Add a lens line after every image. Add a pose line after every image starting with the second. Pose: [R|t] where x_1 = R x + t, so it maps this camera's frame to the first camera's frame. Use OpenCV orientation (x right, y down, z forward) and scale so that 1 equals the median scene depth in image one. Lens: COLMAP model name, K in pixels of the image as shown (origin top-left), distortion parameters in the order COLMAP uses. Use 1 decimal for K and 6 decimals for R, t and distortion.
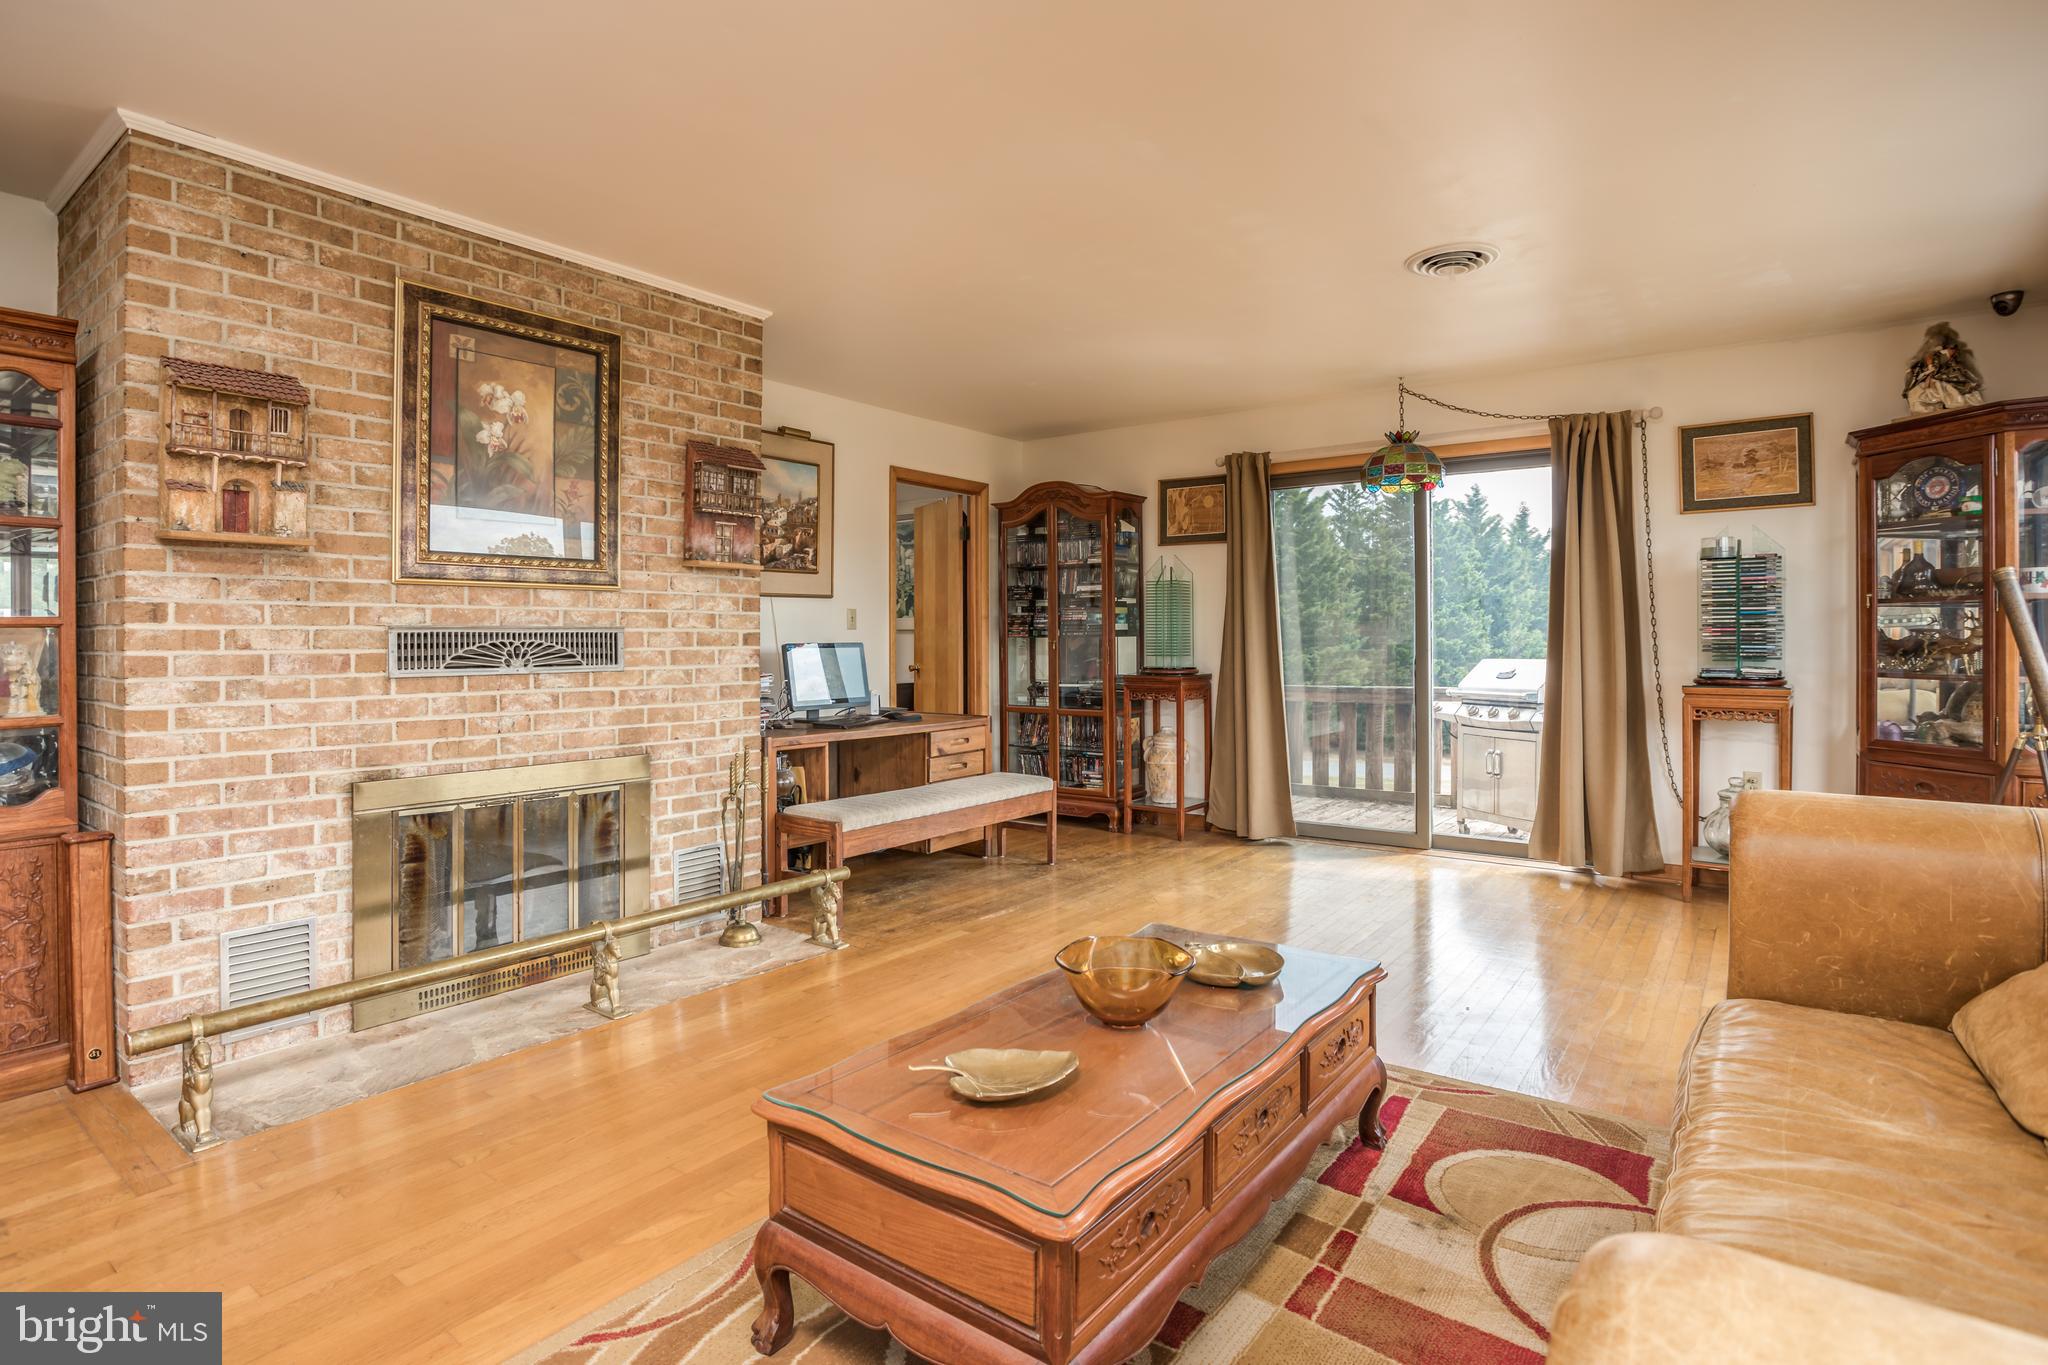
lens RADIAL K [[1031.2, 0, 977.6], [0, 1031.2, 629.1], [0, 0, 1]] dist [-0.088851, 0.033491]
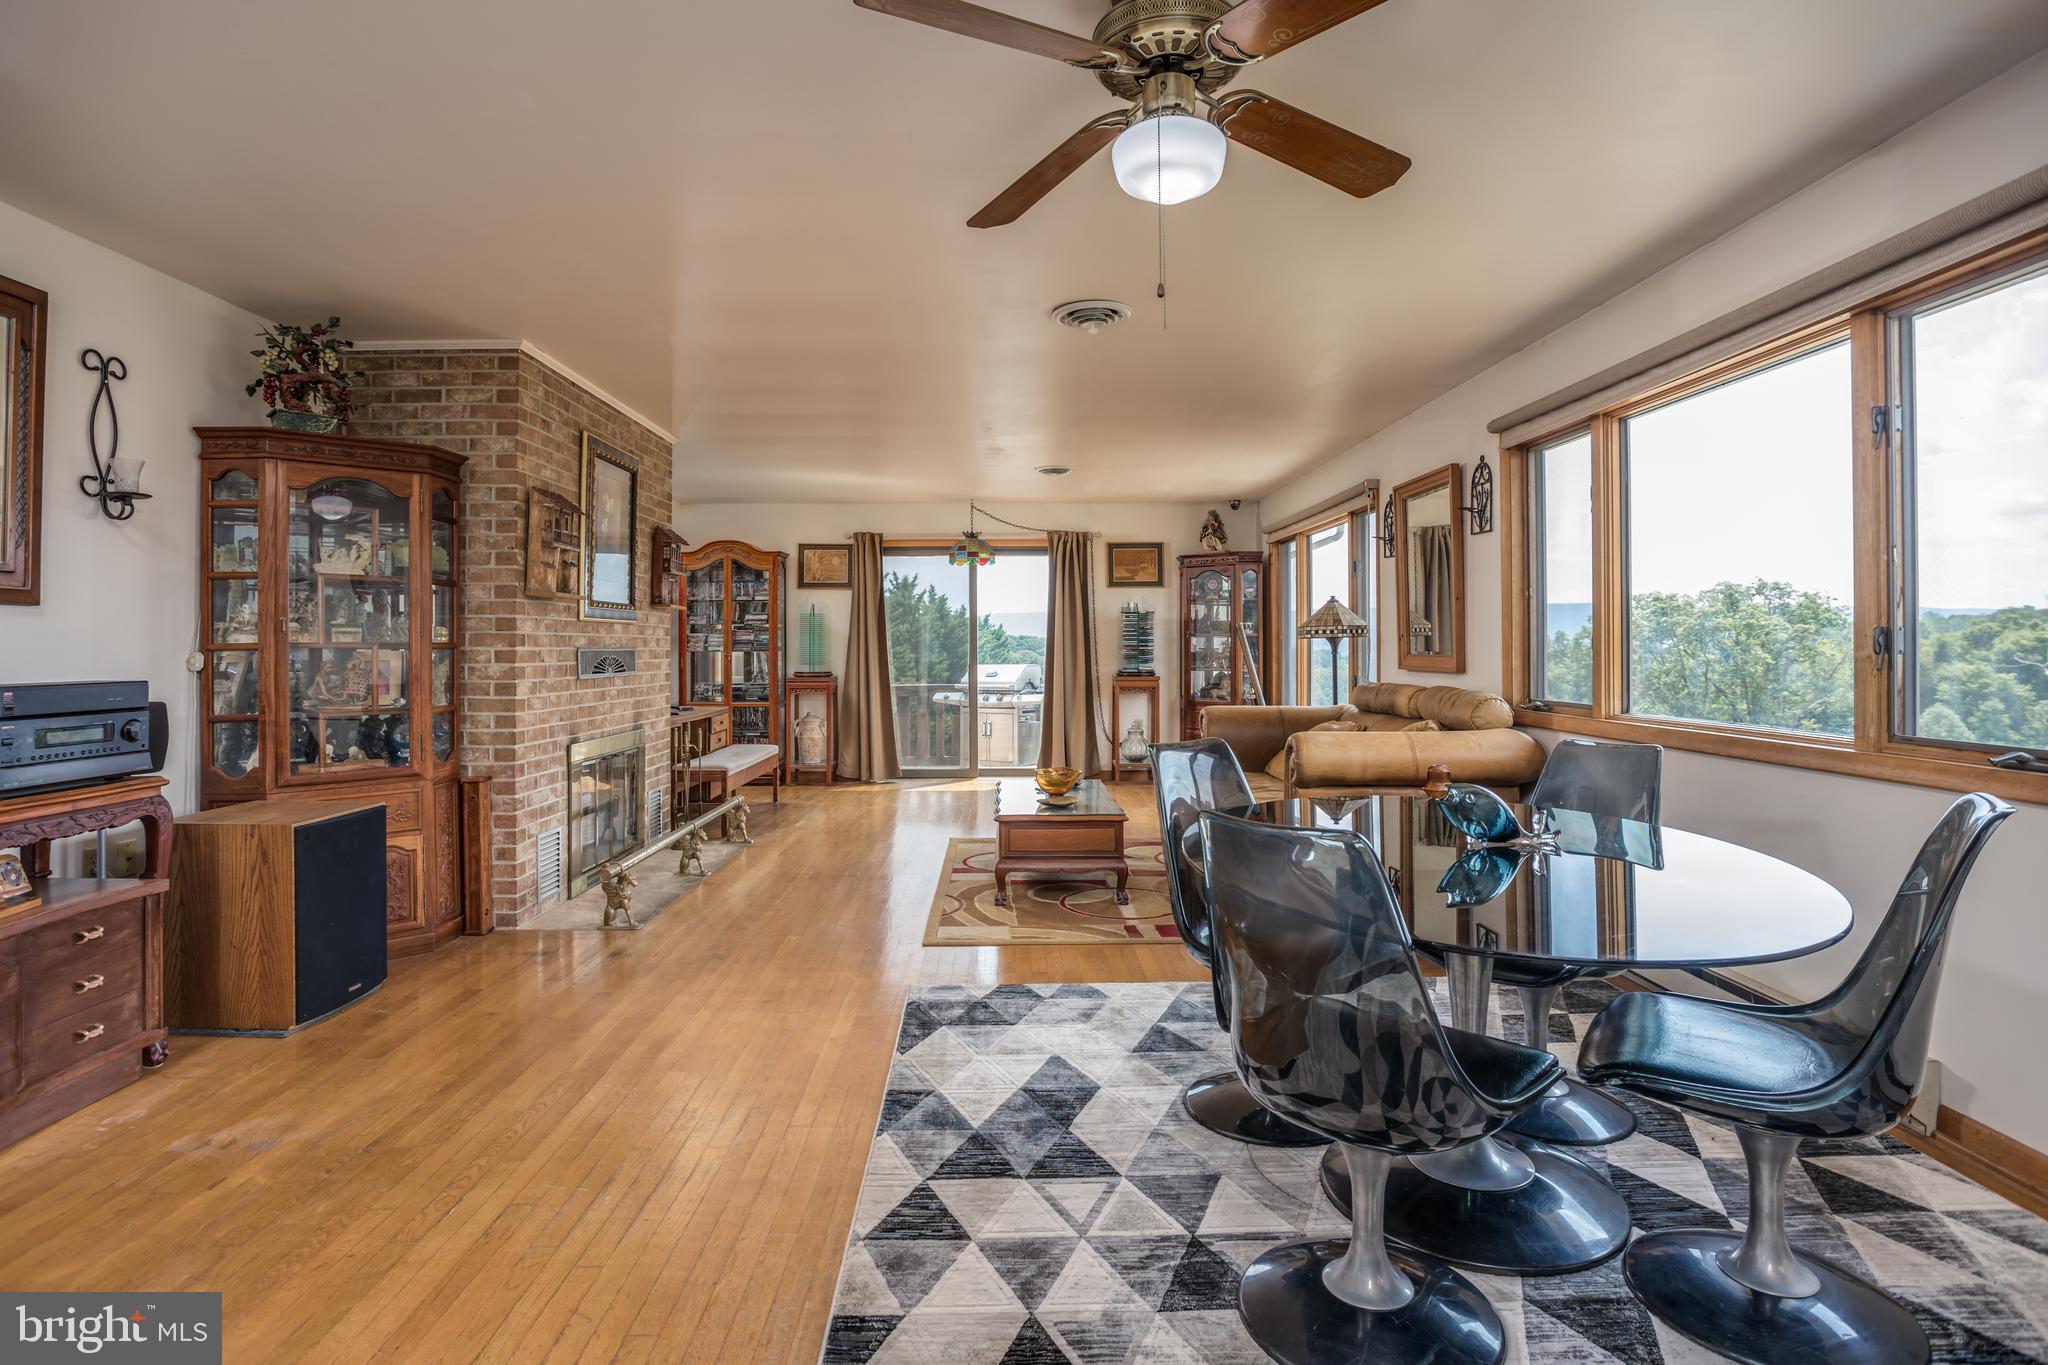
lens RADIAL K [[1025.3, 0, 1017.2], [0, 1025.3, 635.2], [0, 0, 1]] dist [-0.070001, 0.029073]
pose [[0.775083, 0.008637, 0.631801, -0.806804], [-0.004496, 0.999957, -0.008154, -0.008198], [-0.631844, 0.003479, 0.775088, -0.507069]]
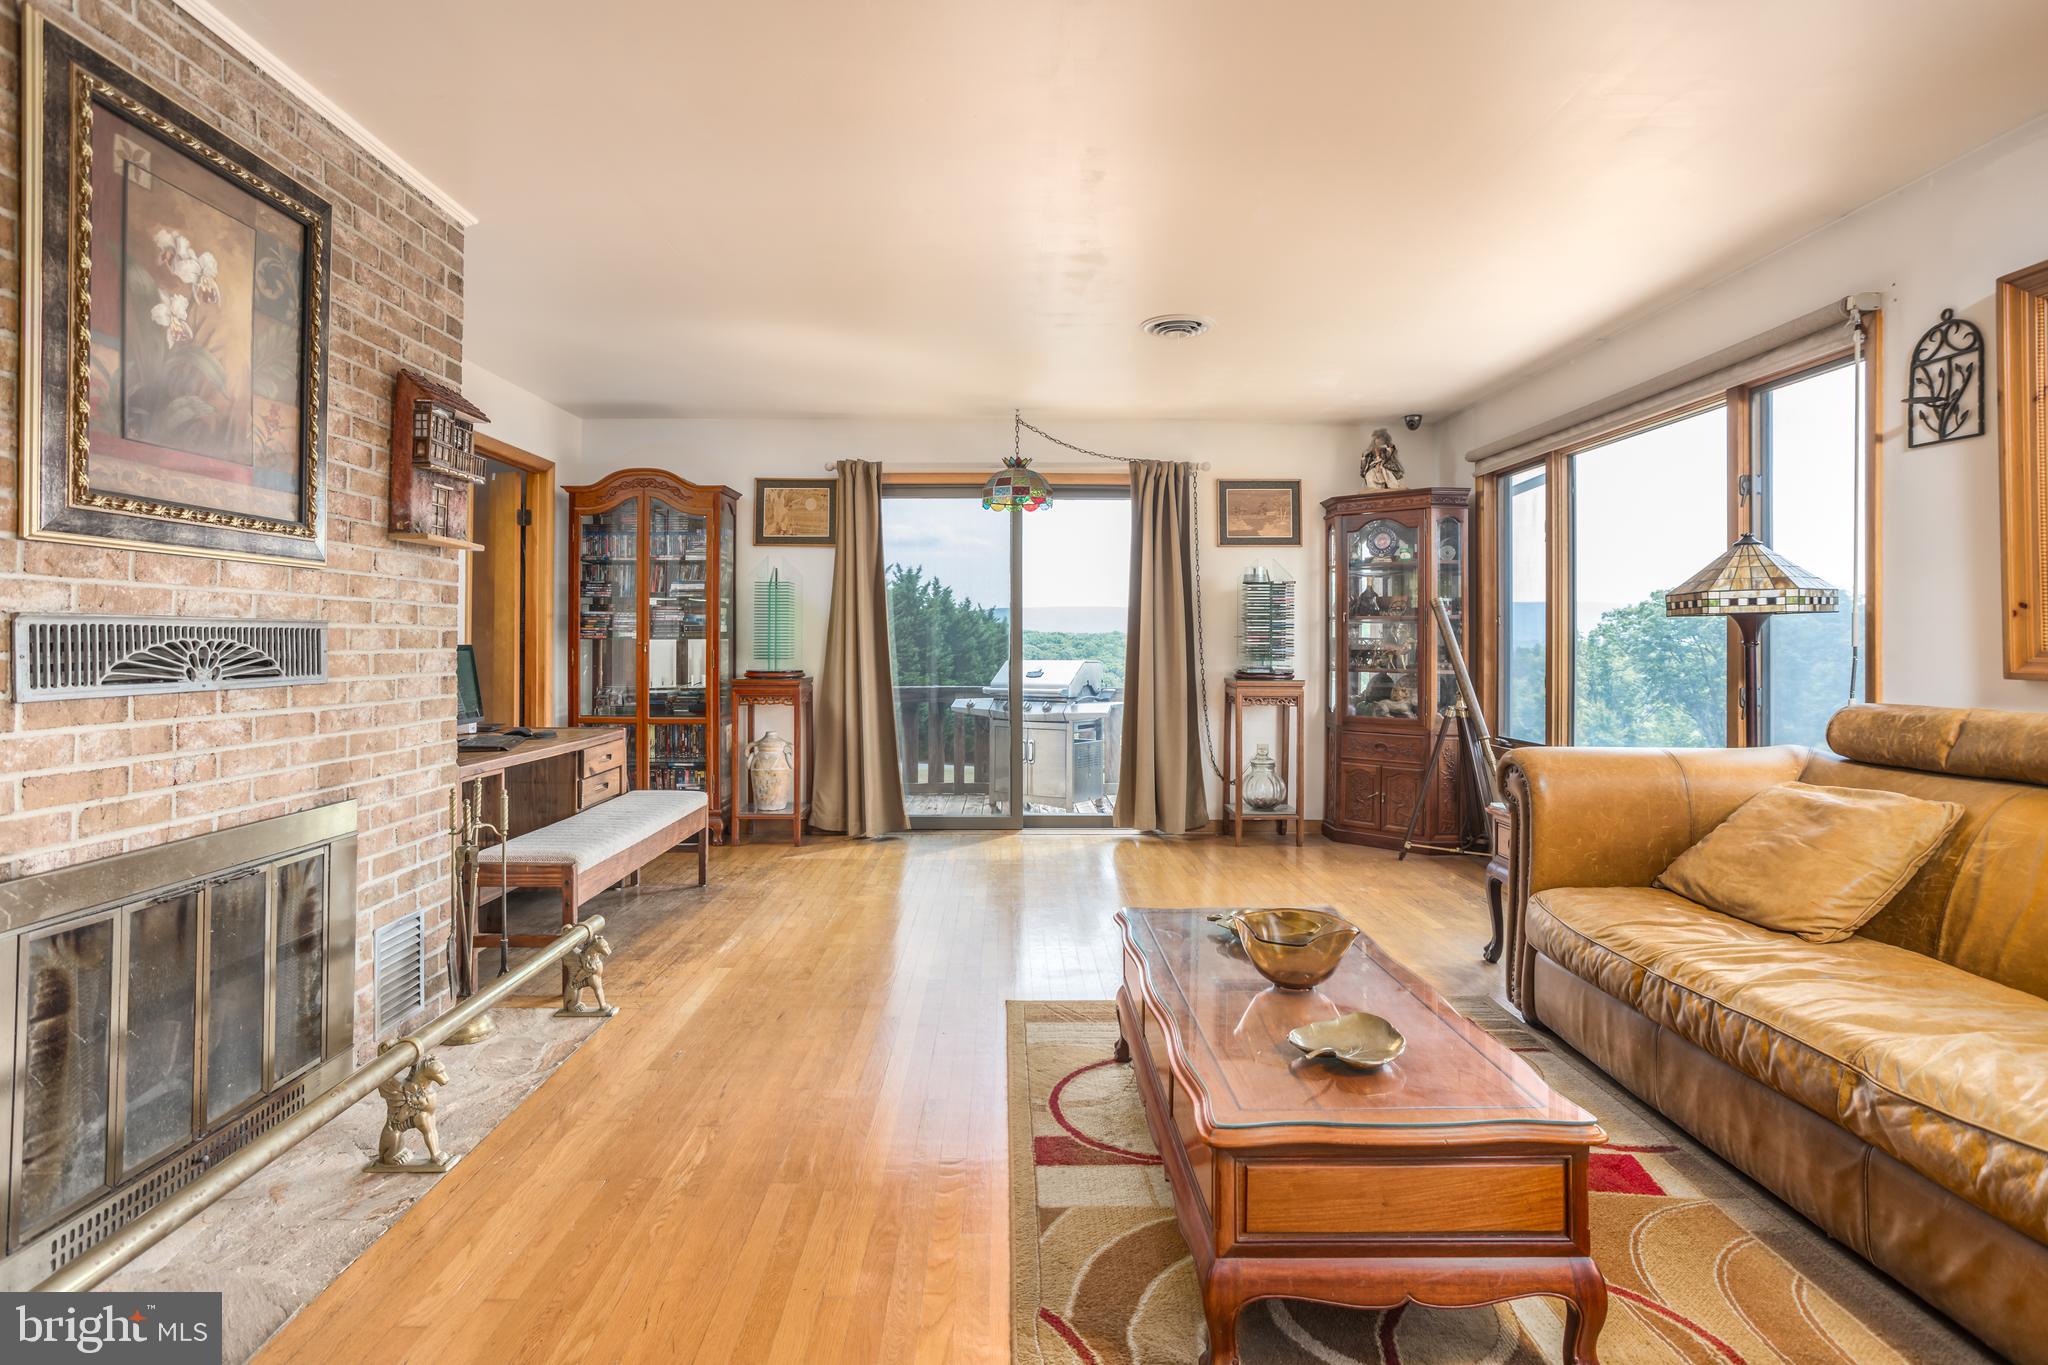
lens RADIAL K [[1025.3, 0, 1017.2], [0, 1025.3, 635.2], [0, 0, 1]] dist [-0.070001, 0.029073]
pose [[0.777337, 0.008749, 0.629023, -0.386300], [-0.009940, 0.999949, -0.001624, 0.003896], [-0.629006, -0.004991, 0.777385, 0.157660]]
